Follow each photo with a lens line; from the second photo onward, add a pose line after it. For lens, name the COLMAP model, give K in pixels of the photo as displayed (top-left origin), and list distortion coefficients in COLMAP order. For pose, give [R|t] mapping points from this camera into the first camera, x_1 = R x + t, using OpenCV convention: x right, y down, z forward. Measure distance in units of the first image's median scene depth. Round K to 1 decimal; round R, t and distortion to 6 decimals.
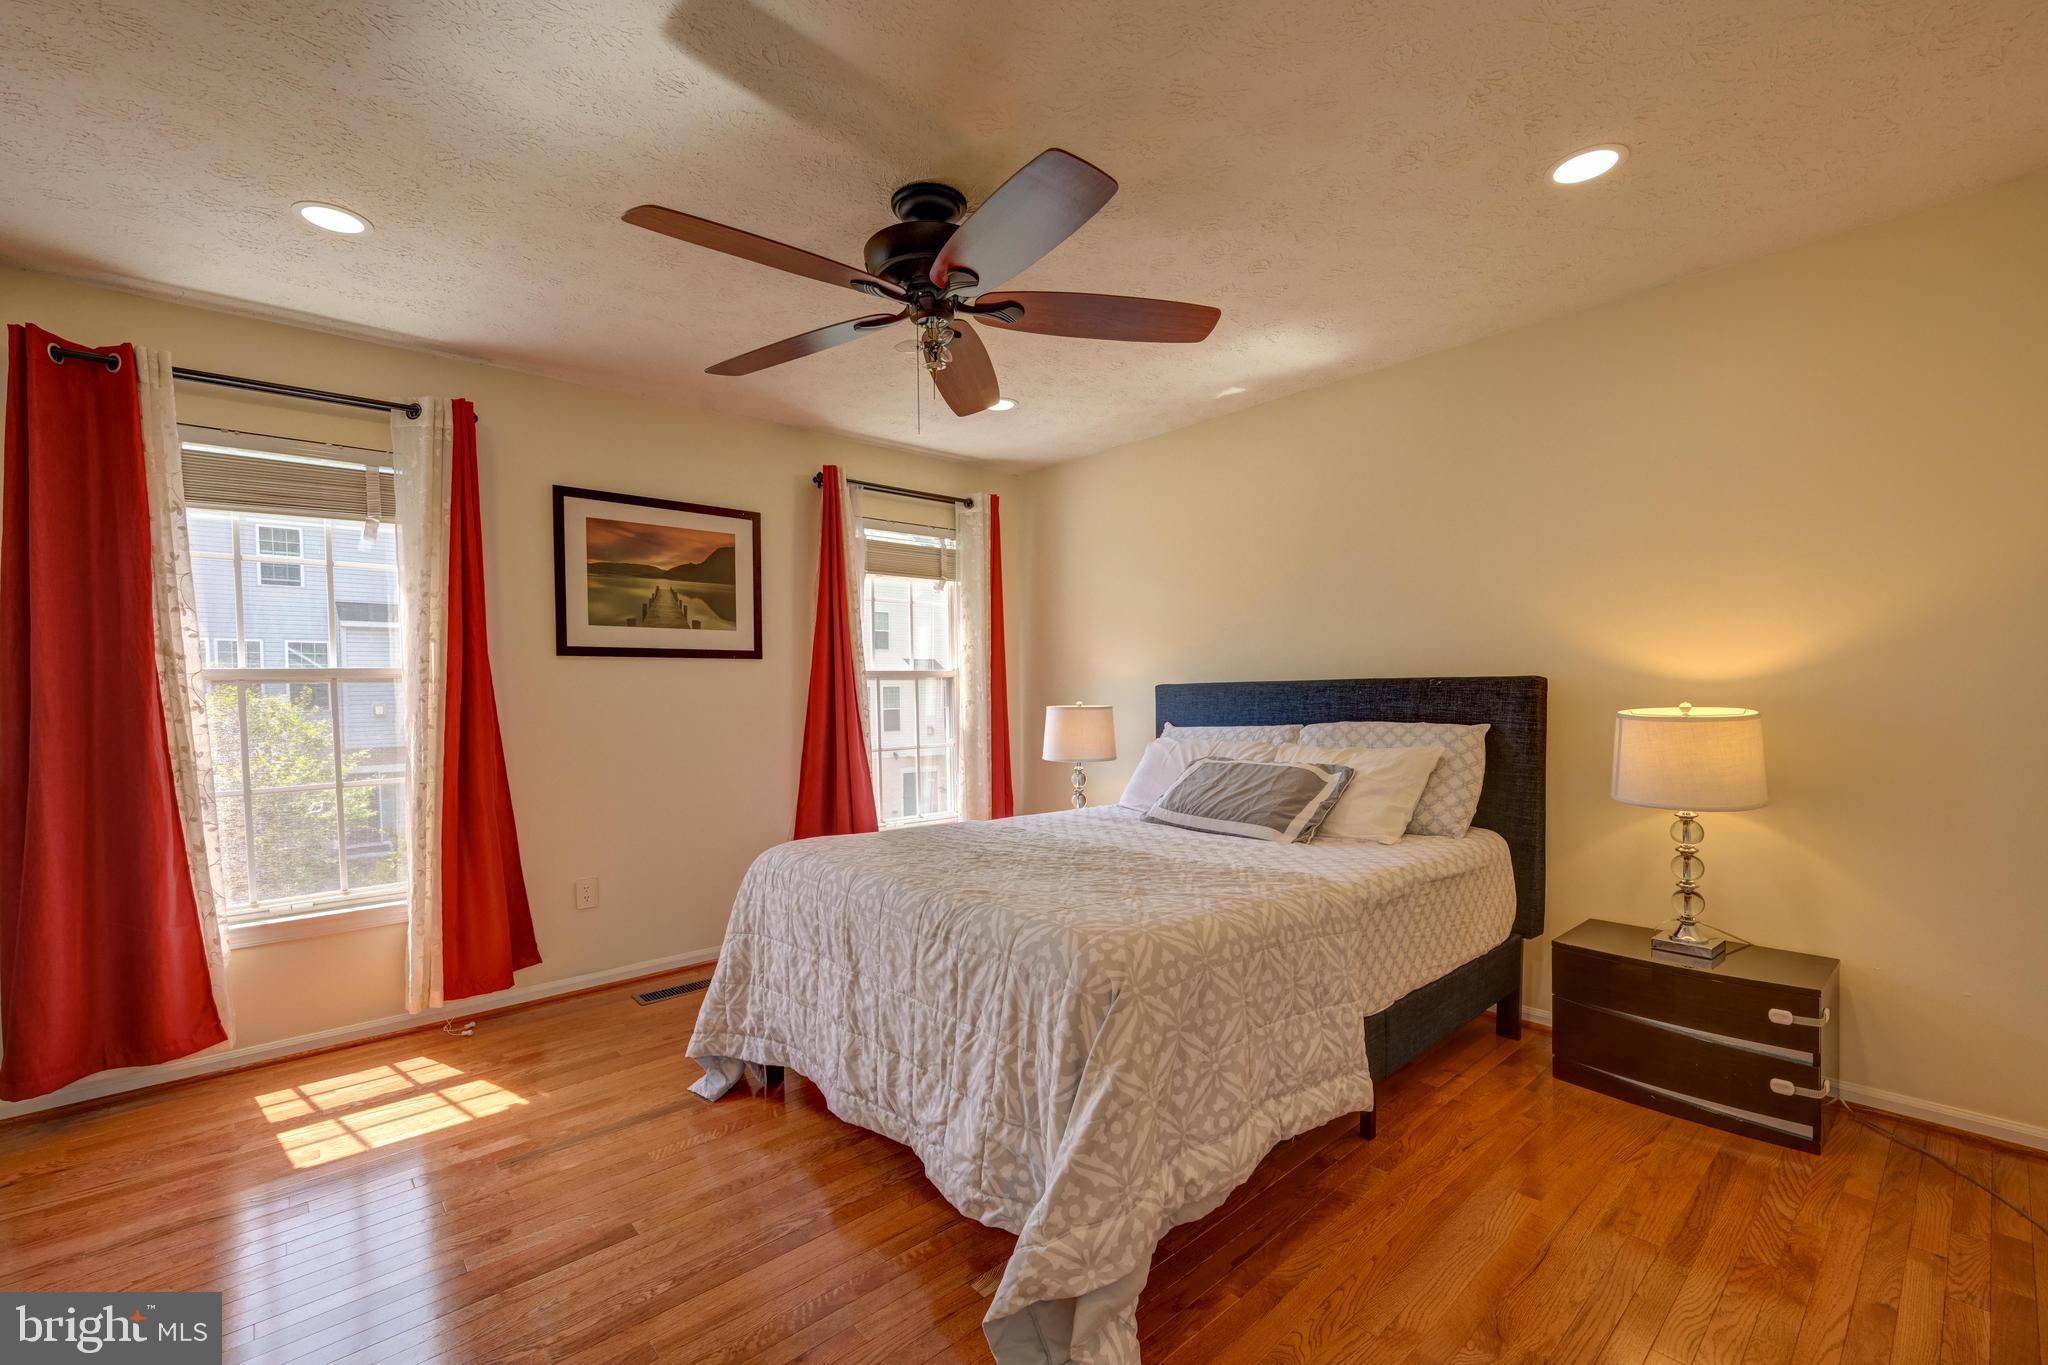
lens RADIAL K [[823.9, 0, 1013.1], [0, 823.9, 720.9], [0, 0, 1]] dist [0.001204, -0.000148]
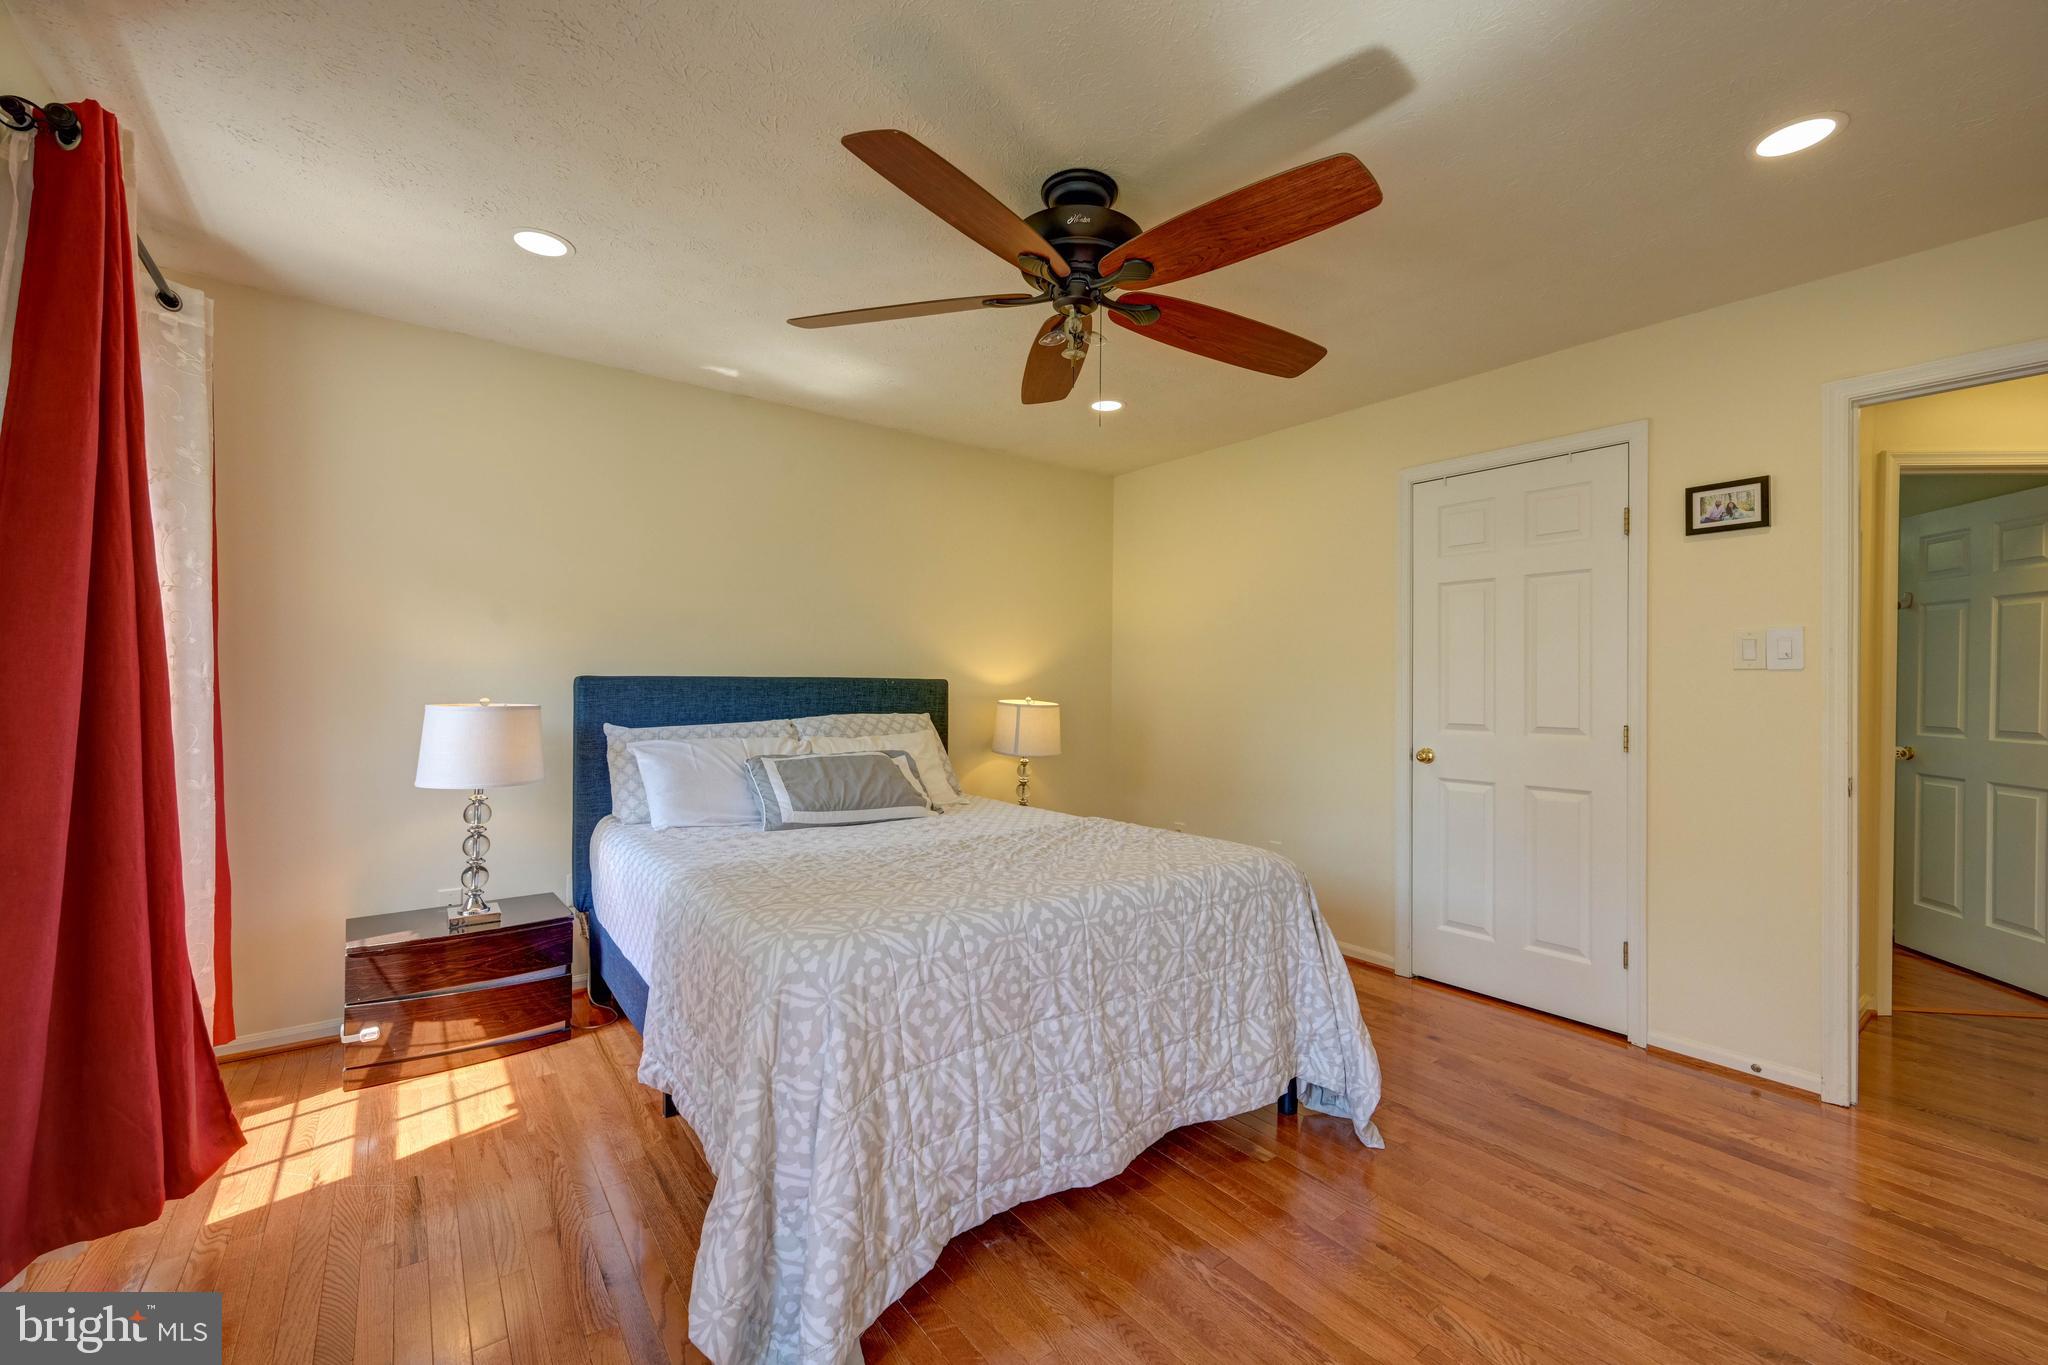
lens RADIAL K [[823.9, 0, 991.4], [0, 823.9, 685.8], [0, 0, 1]] dist [0.001204, -0.000148]
pose [[0.103469, 0.011638, 0.994565, -0.759591], [0.024054, 0.999610, -0.014199, -0.018569], [-0.994342, 0.025393, 0.103149, 0.711169]]
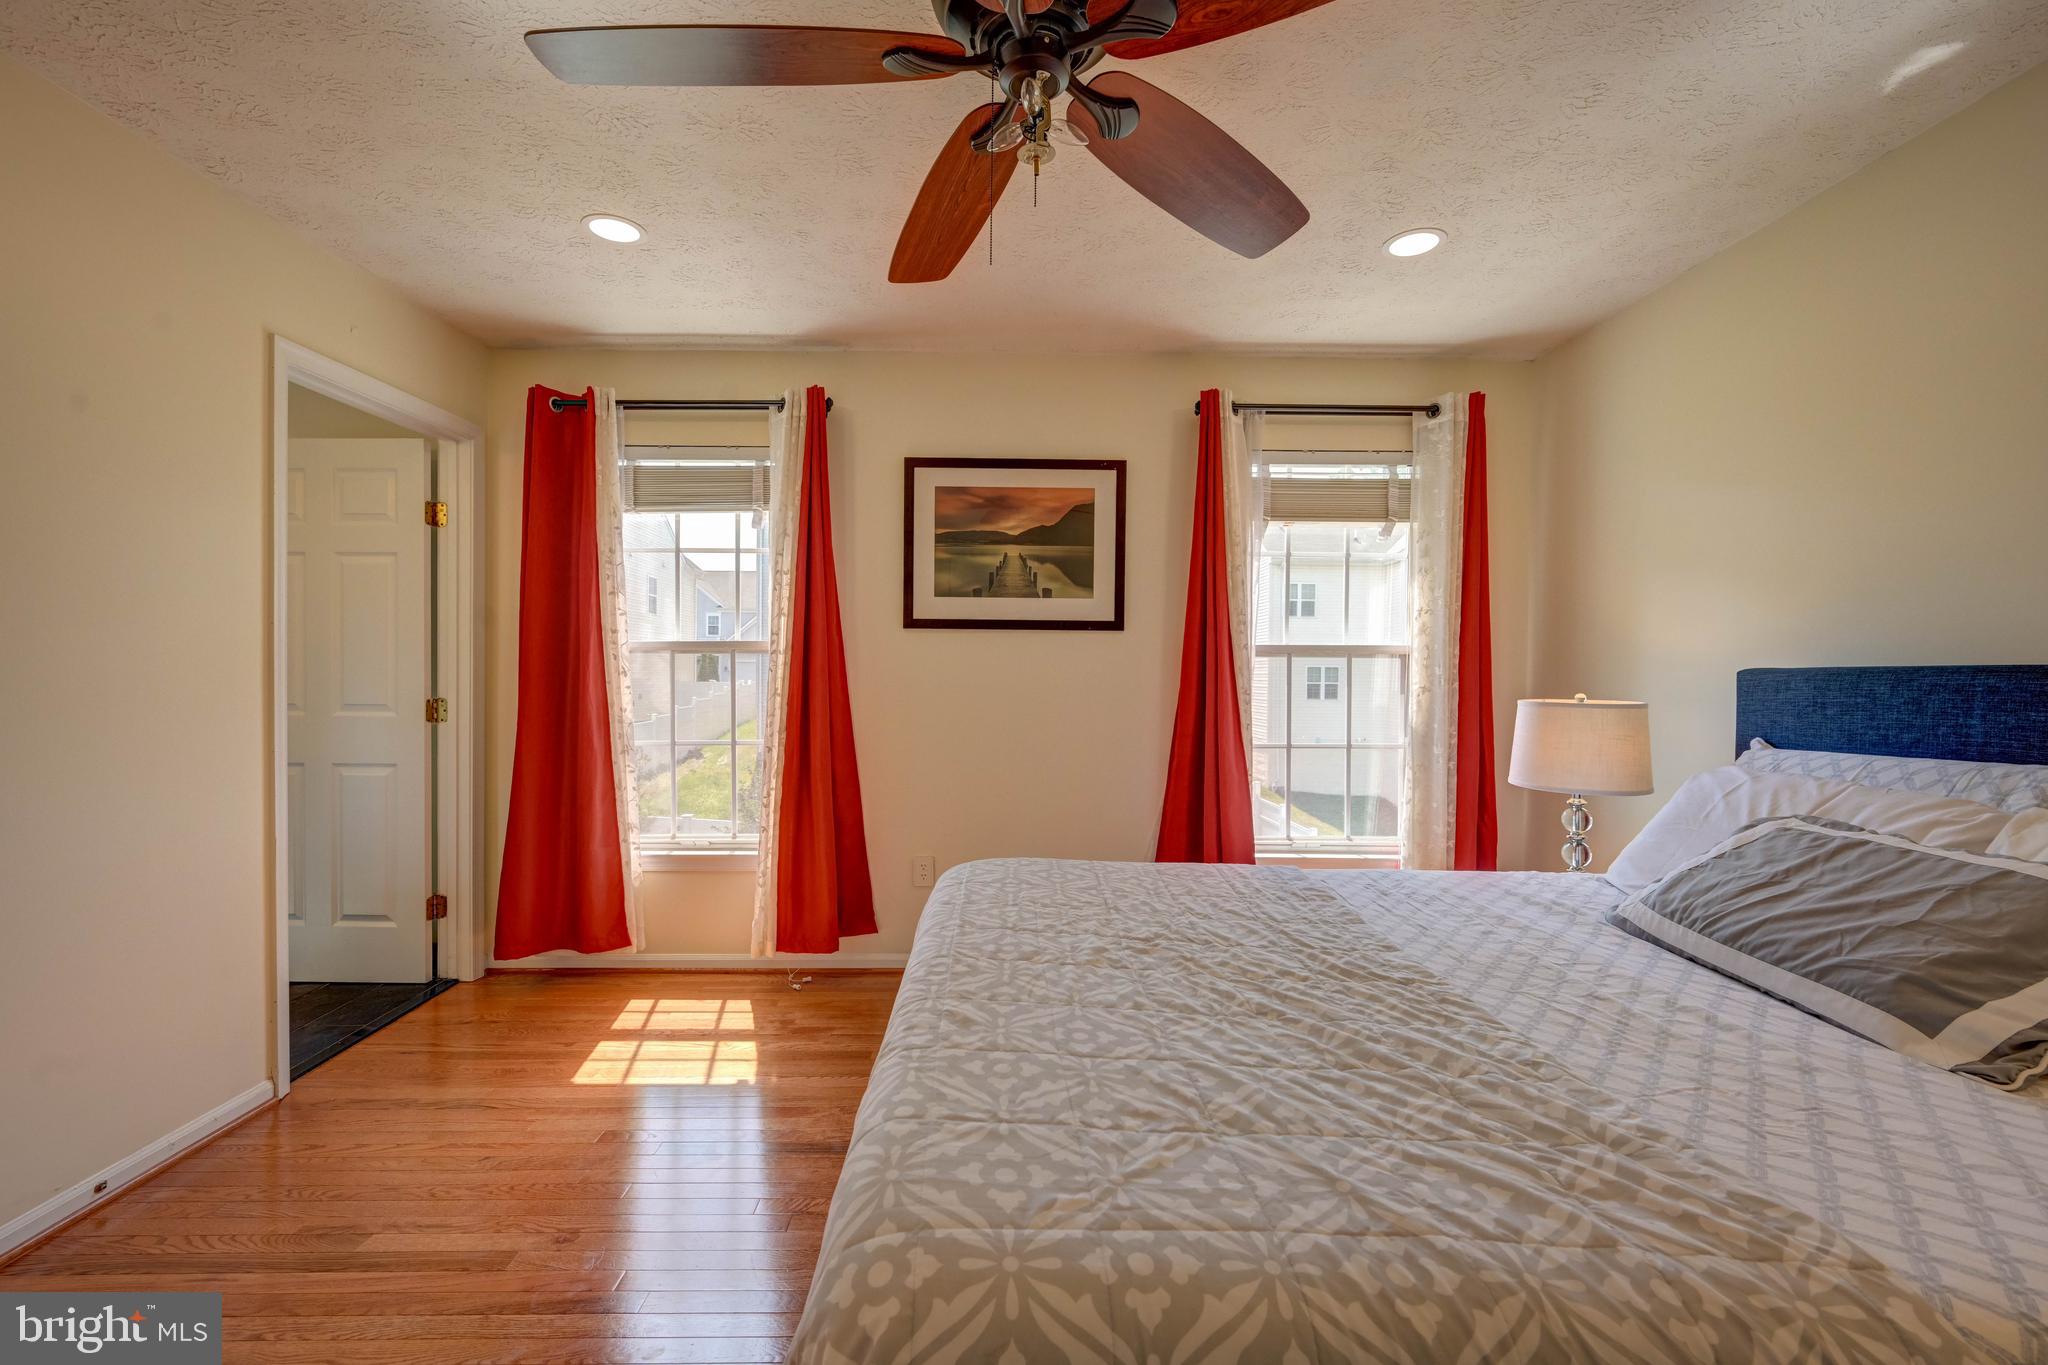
lens RADIAL K [[823.9, 0, 1025.2], [0, 823.9, 685.4], [0, 0, 1]] dist [0.001204, -0.000148]
pose [[0.766755, 0.030883, -0.641197, 0.218653], [-0.042063, 0.999113, -0.002178, -0.015571], [0.640560, 0.028640, 0.767373, 0.360938]]
